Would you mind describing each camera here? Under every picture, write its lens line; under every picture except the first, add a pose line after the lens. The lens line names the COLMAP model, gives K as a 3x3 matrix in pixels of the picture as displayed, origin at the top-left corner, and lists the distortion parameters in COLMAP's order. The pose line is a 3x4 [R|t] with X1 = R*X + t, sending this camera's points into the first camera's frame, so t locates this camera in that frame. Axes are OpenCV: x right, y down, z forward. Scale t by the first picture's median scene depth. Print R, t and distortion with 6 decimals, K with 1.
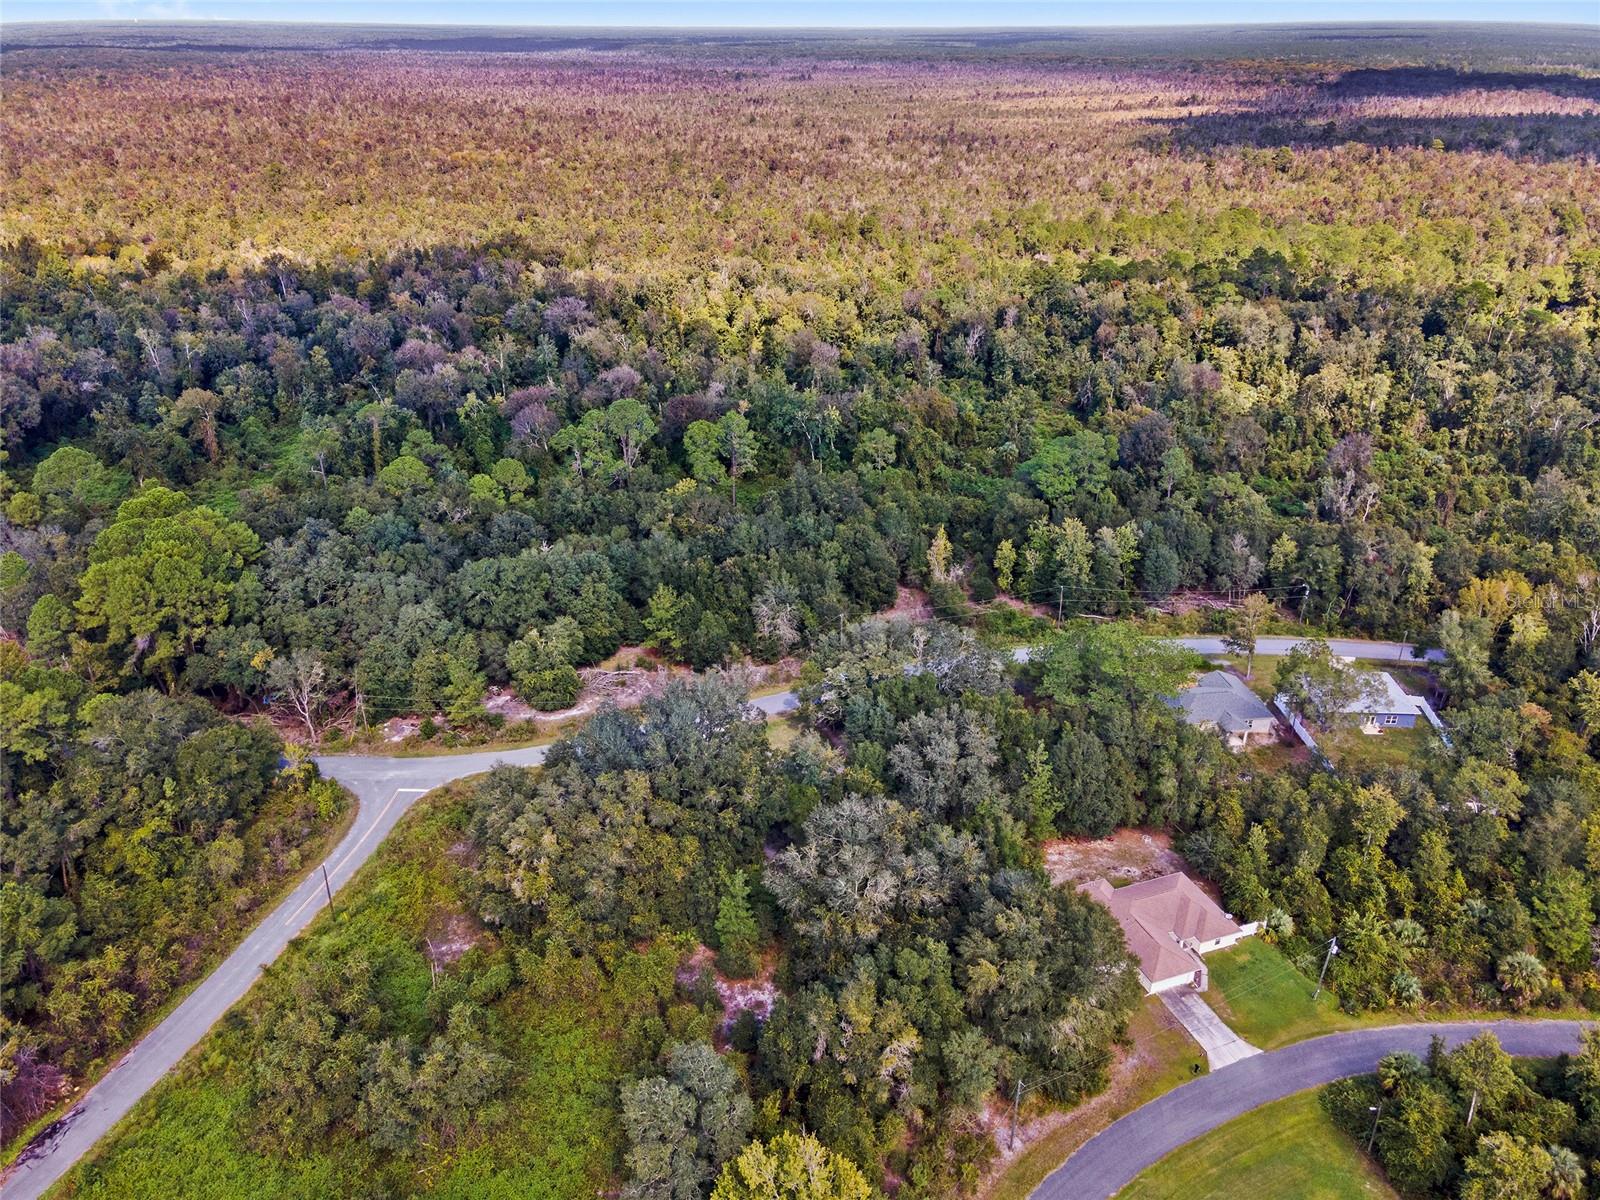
lens RADIAL K [[1178.4, 0, 800.0], [0, 1178.4, 600.0], [0, 0, 1]] dist [0.033004, -0.003628]
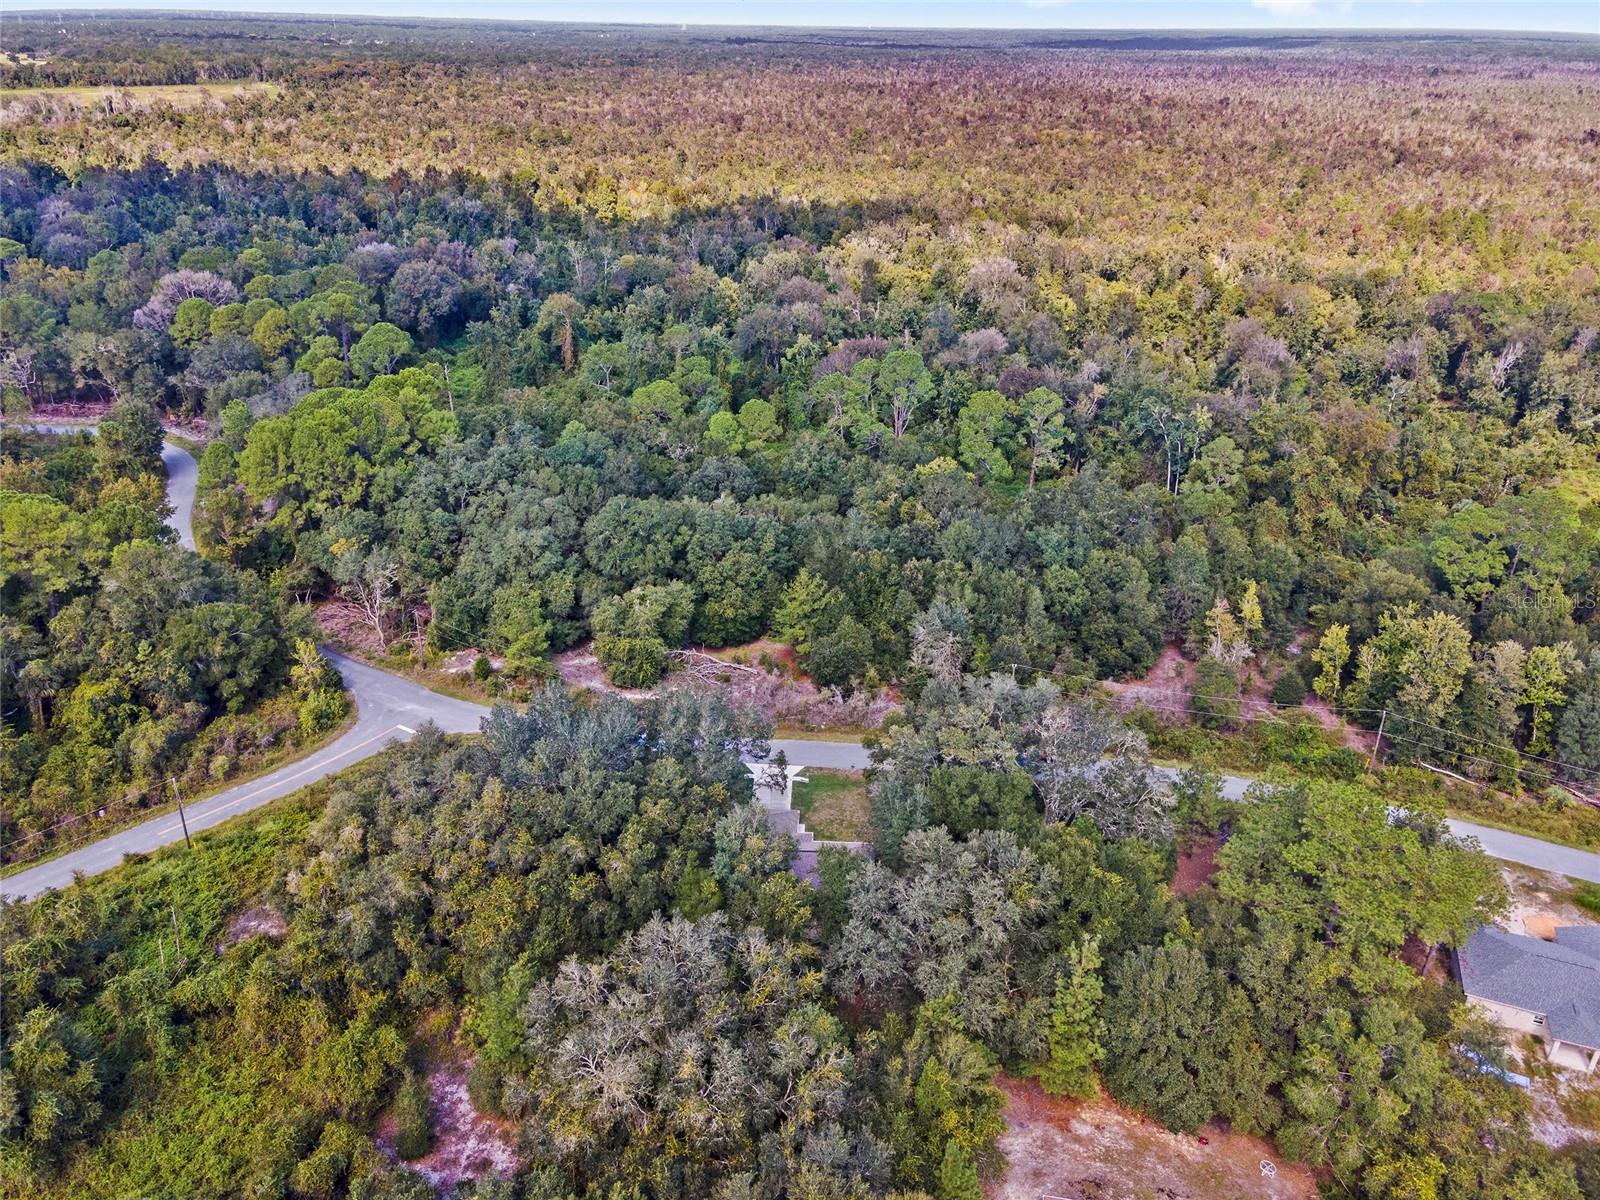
lens RADIAL K [[1190.5, 0, 800.0], [0, 1190.5, 600.0], [0, 0, 1]] dist [0.006221, 0.057552]
pose [[0.867797, 0.225209, -0.442956, 0.213355], [-0.228057, 0.972481, 0.047645, -0.027944], [0.441496, 0.059673, 0.895277, 0.269974]]
